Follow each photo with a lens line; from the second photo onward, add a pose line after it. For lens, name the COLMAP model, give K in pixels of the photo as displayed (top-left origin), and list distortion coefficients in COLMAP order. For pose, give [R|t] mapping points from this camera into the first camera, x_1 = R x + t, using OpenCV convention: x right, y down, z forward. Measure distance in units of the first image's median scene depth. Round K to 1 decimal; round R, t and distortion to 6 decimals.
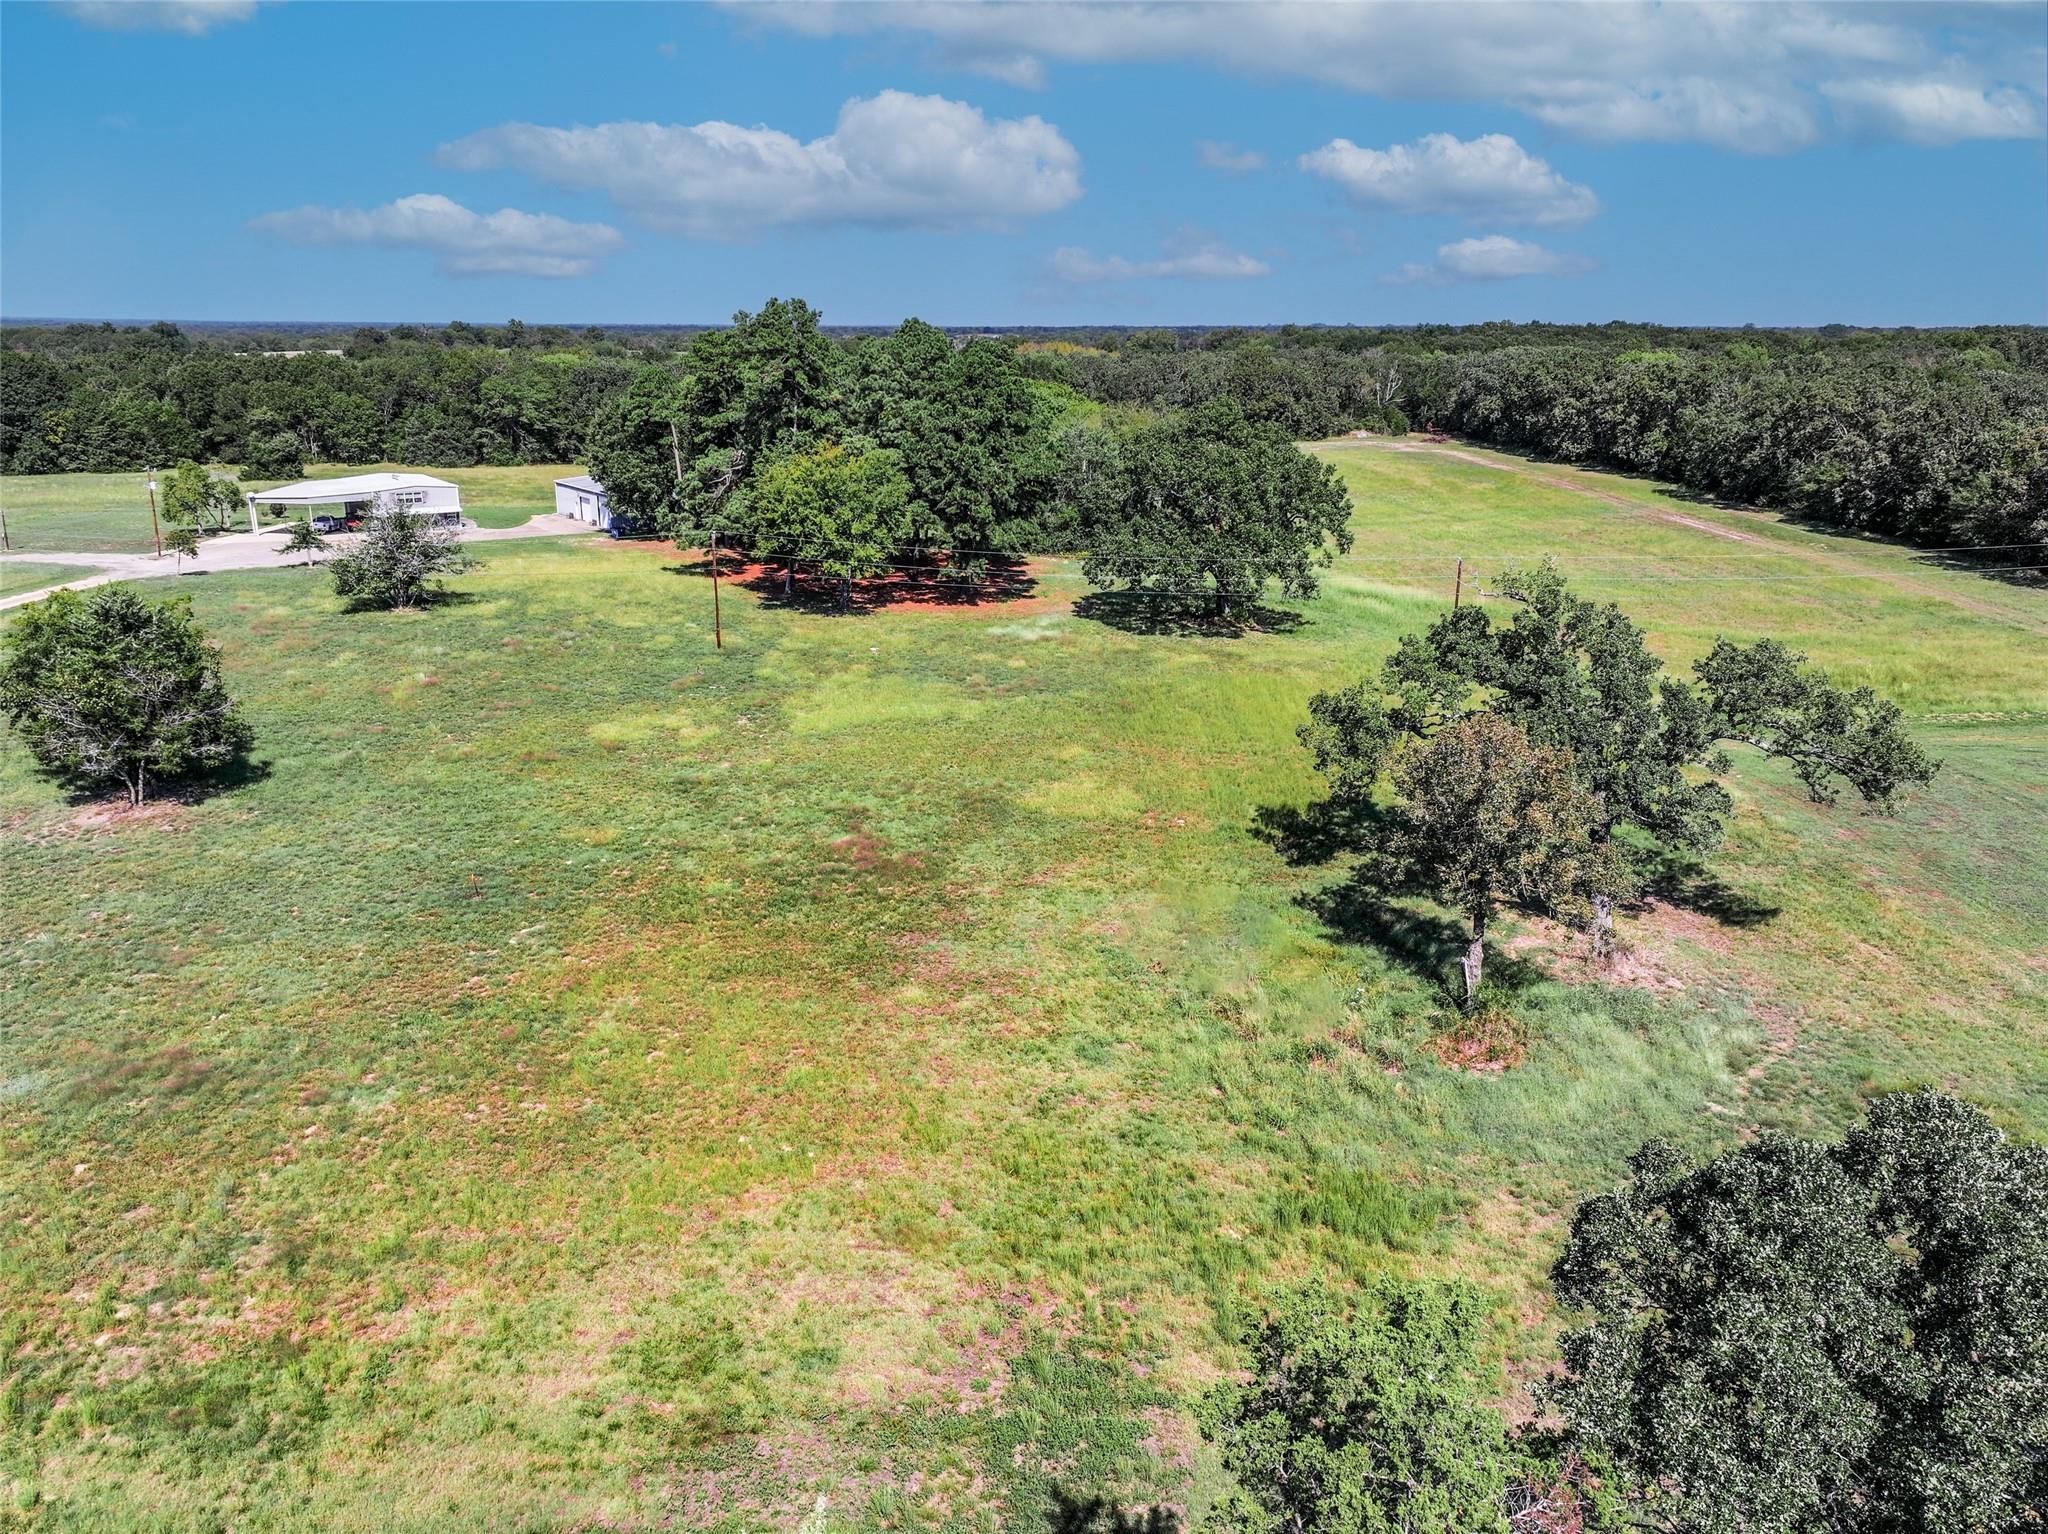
lens RADIAL K [[1442.8, 0, 1043.2], [0, 1442.8, 764.0], [0, 0, 1]] dist [0.001634, 0.011283]
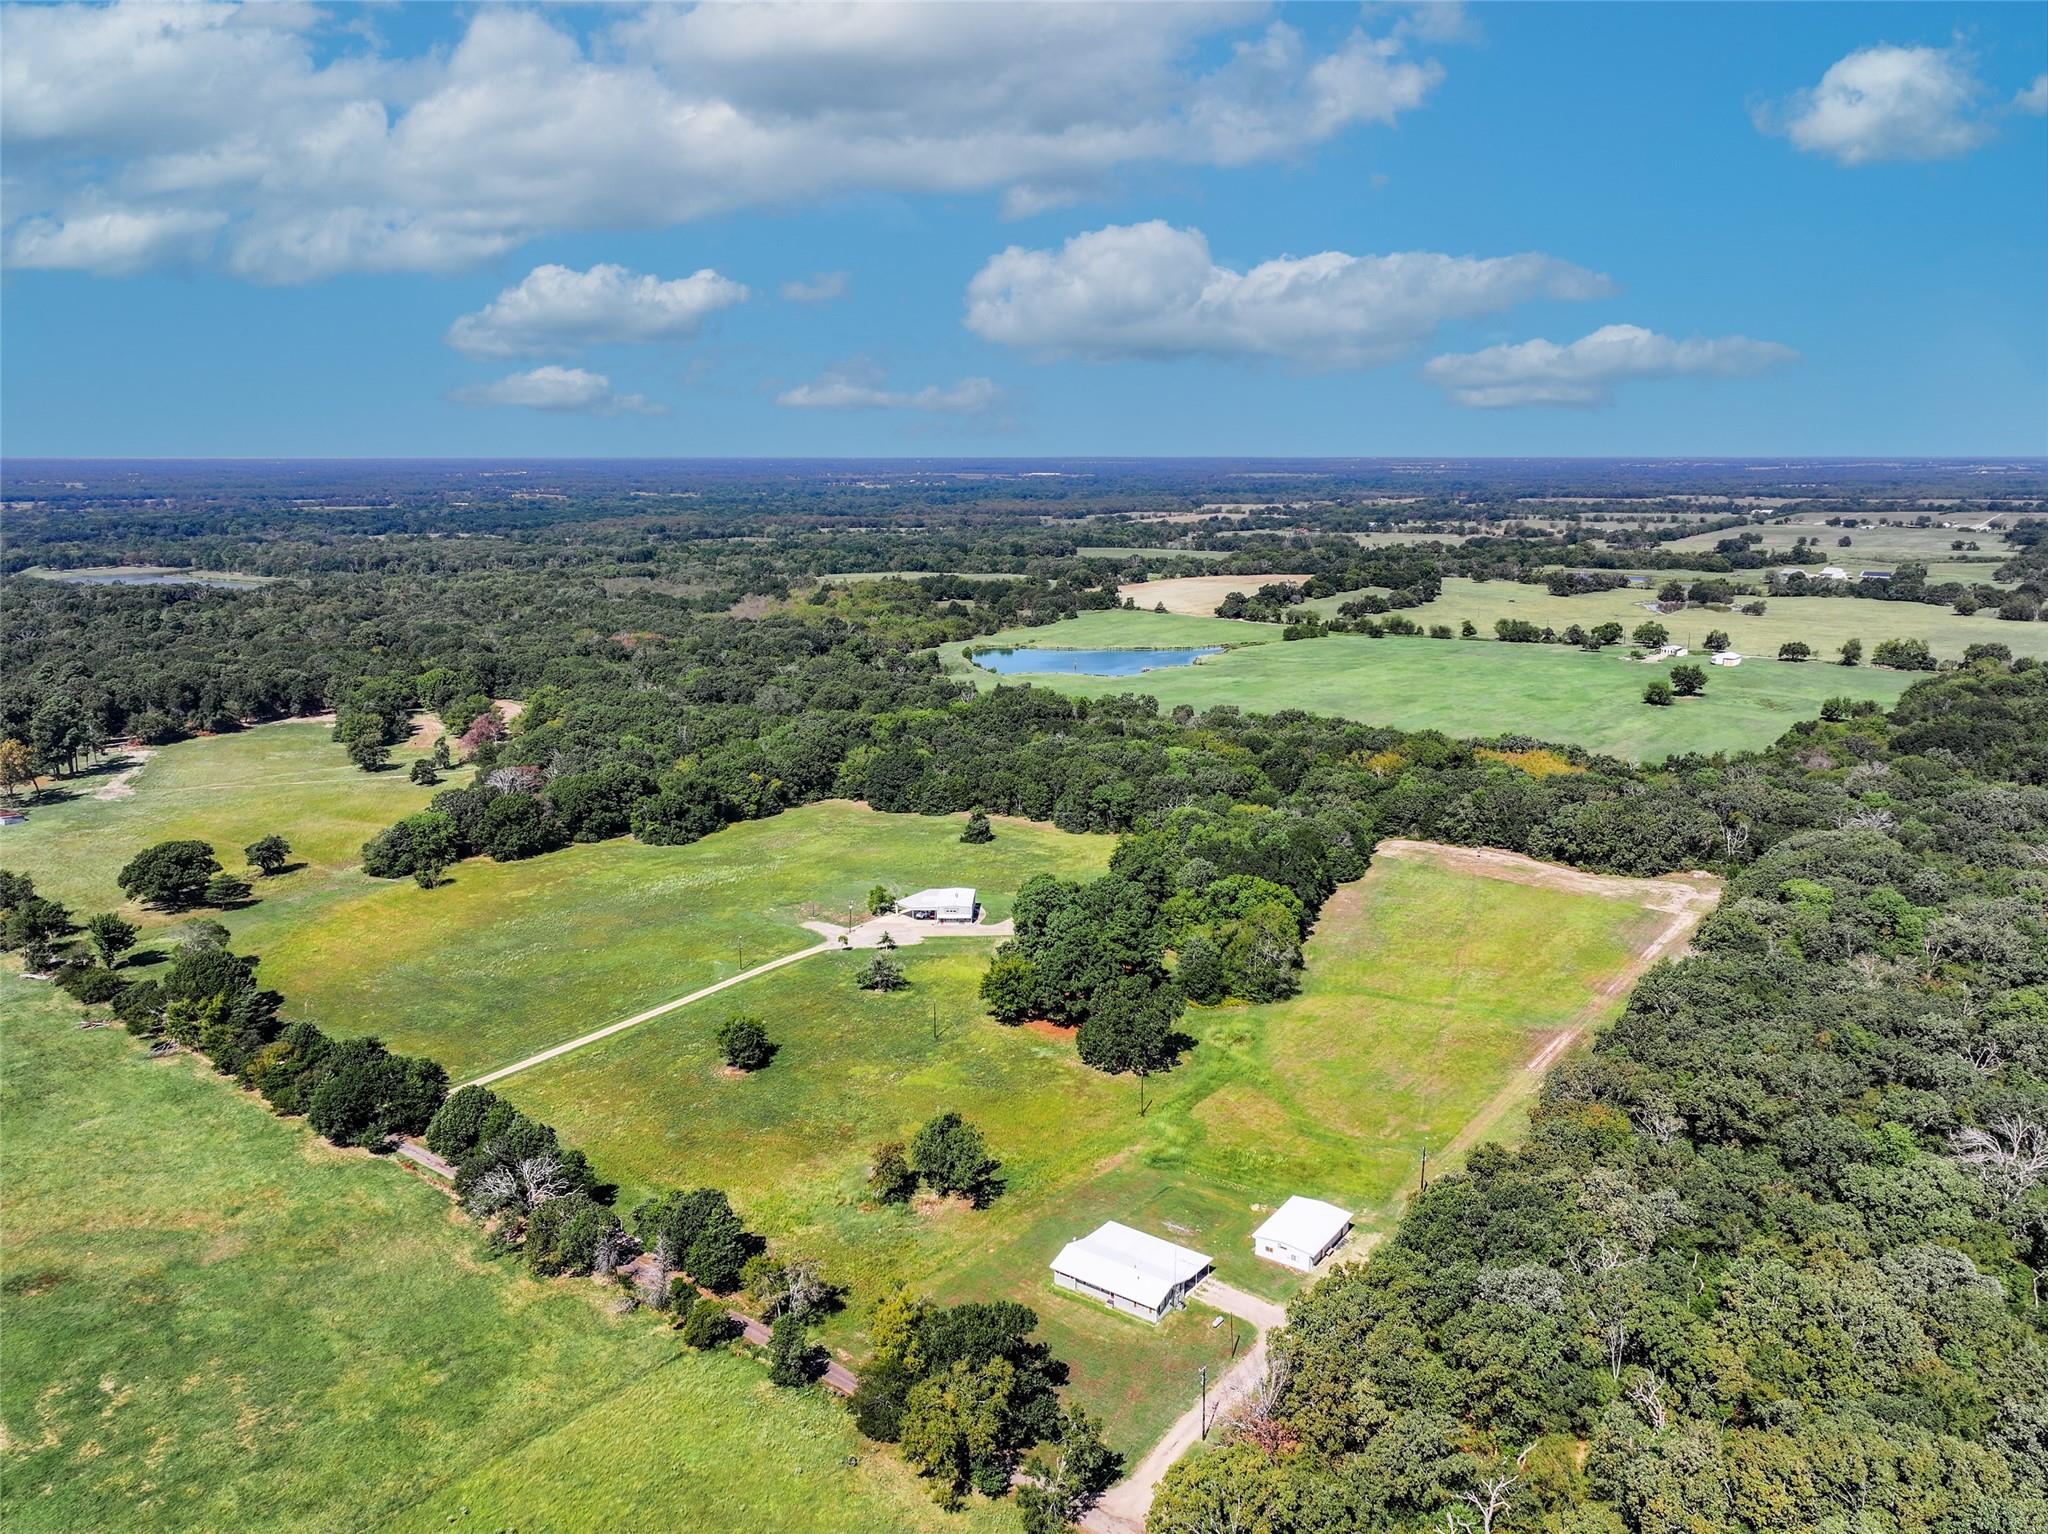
lens RADIAL K [[1455.9, 0, 1024.0], [0, 1455.9, 767.0], [0, 0, 1]] dist [0.004884, 0.000277]
pose [[0.786538, 0.123885, -0.604988, 1.329435], [-0.173046, 0.984637, -0.023349, -0.474125], [0.592801, 0.123056, 0.795892, -1.064023]]
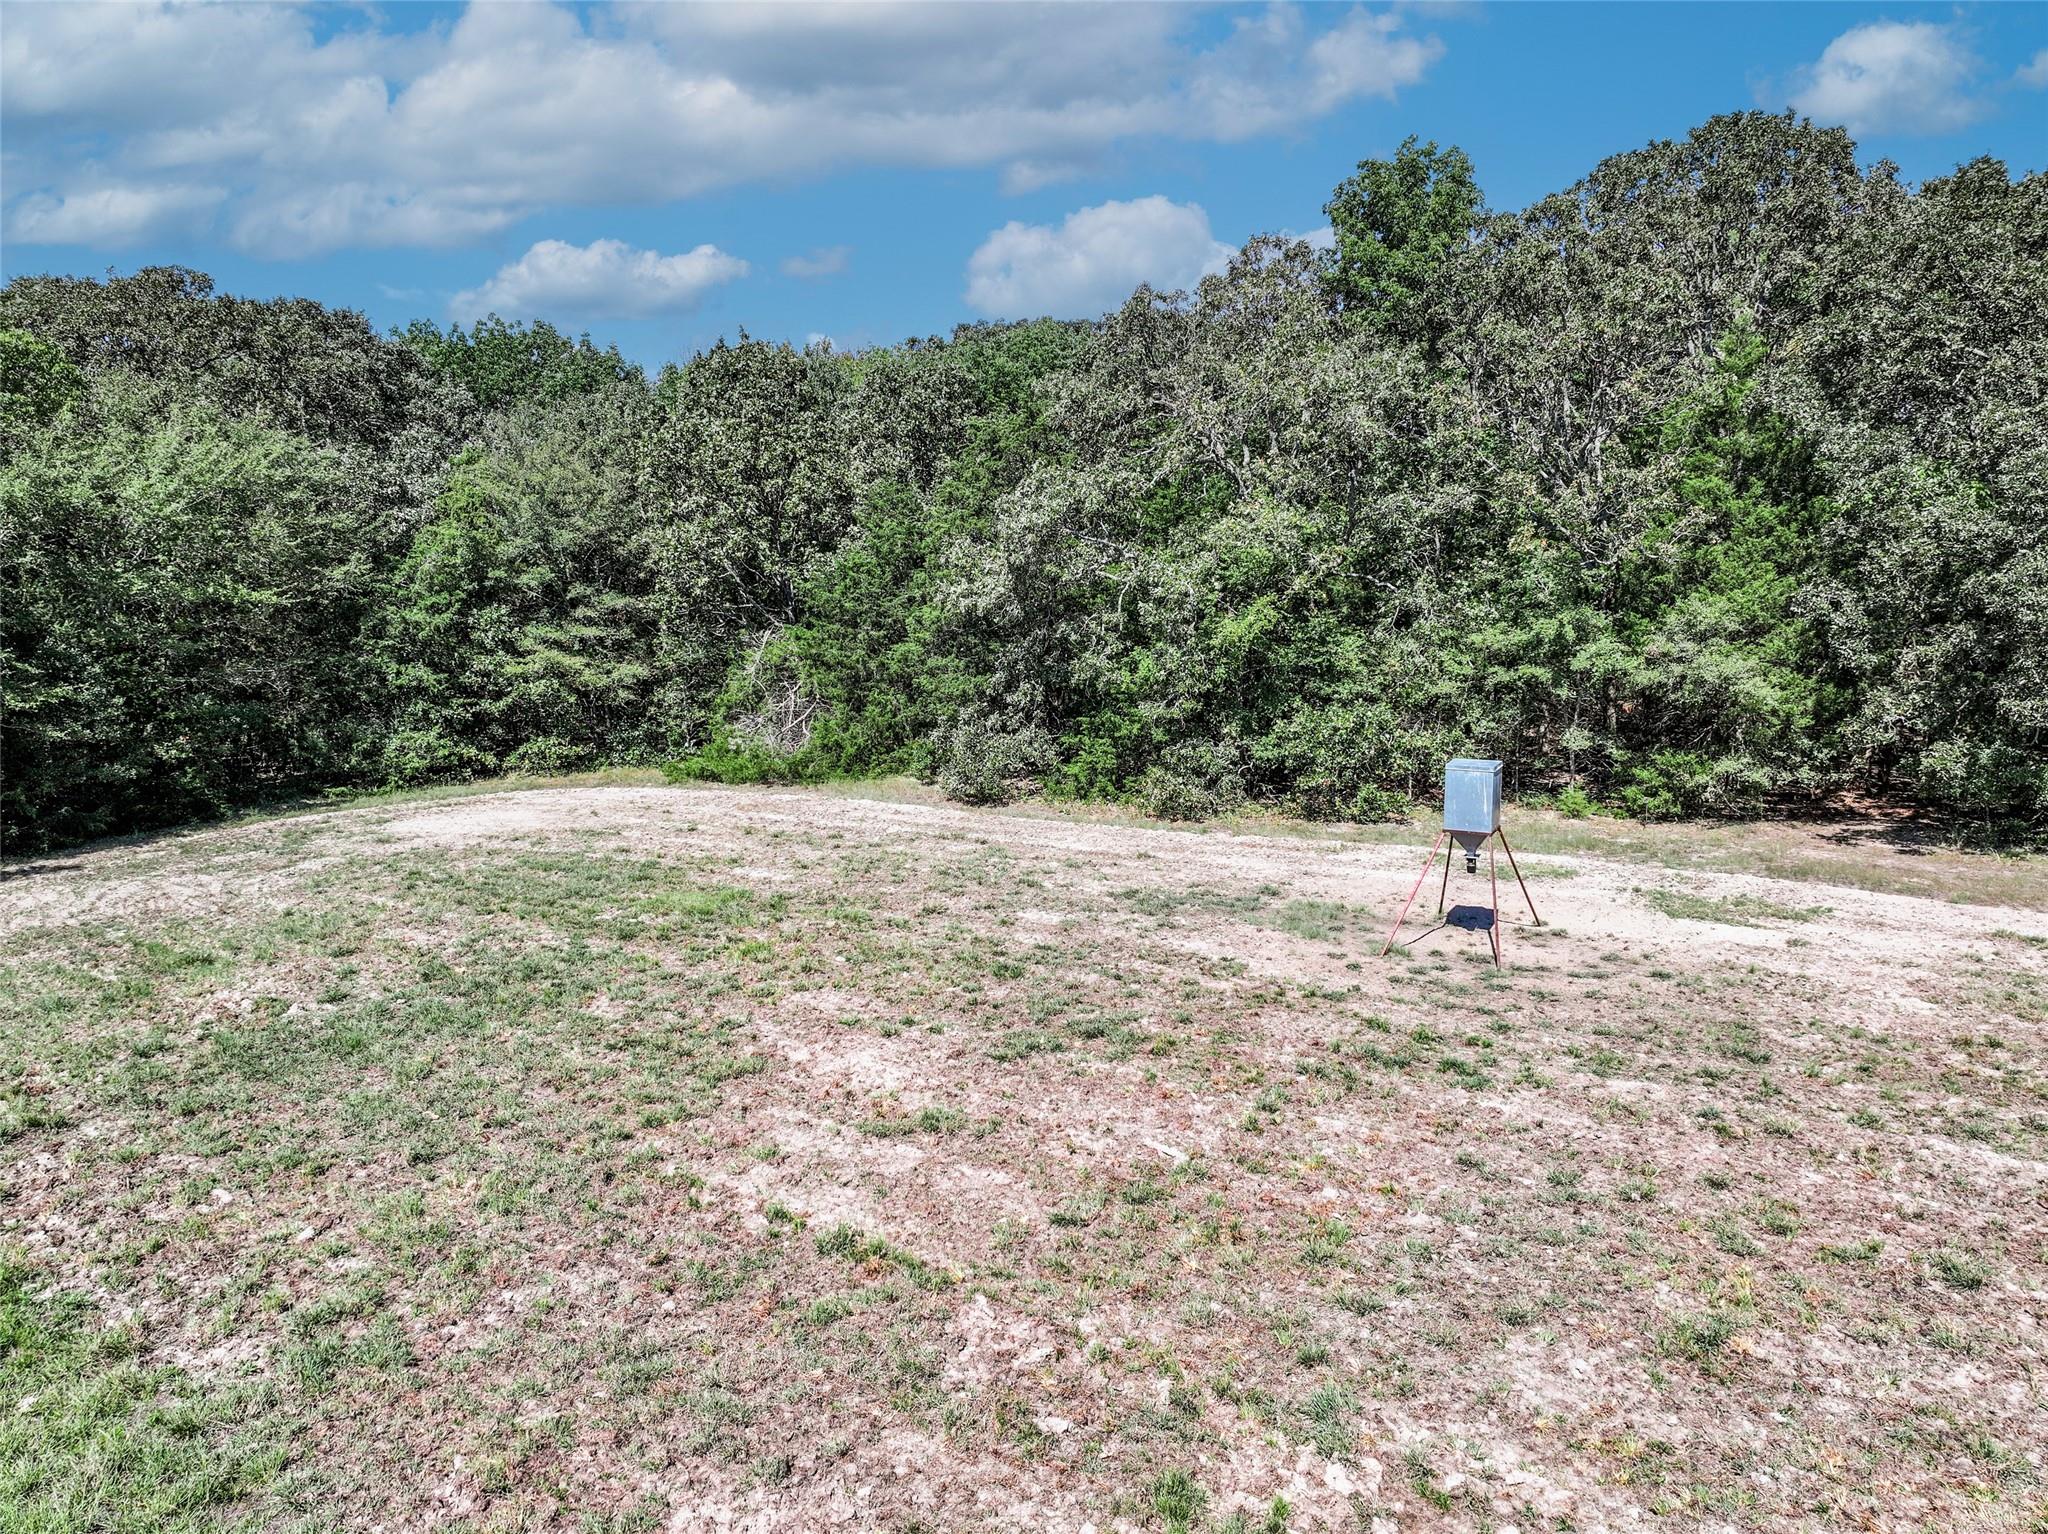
lens RADIAL K [[1455.9, 0, 1024.0], [0, 1455.9, 767.0], [0, 0, 1]] dist [0.004884, 0.000277]
pose [[0.833210, 0.066320, -0.548965, 0.143158], [-0.150001, 0.982664, -0.108954, -0.524221], [0.532222, 0.173127, 0.828714, 2.234914]]
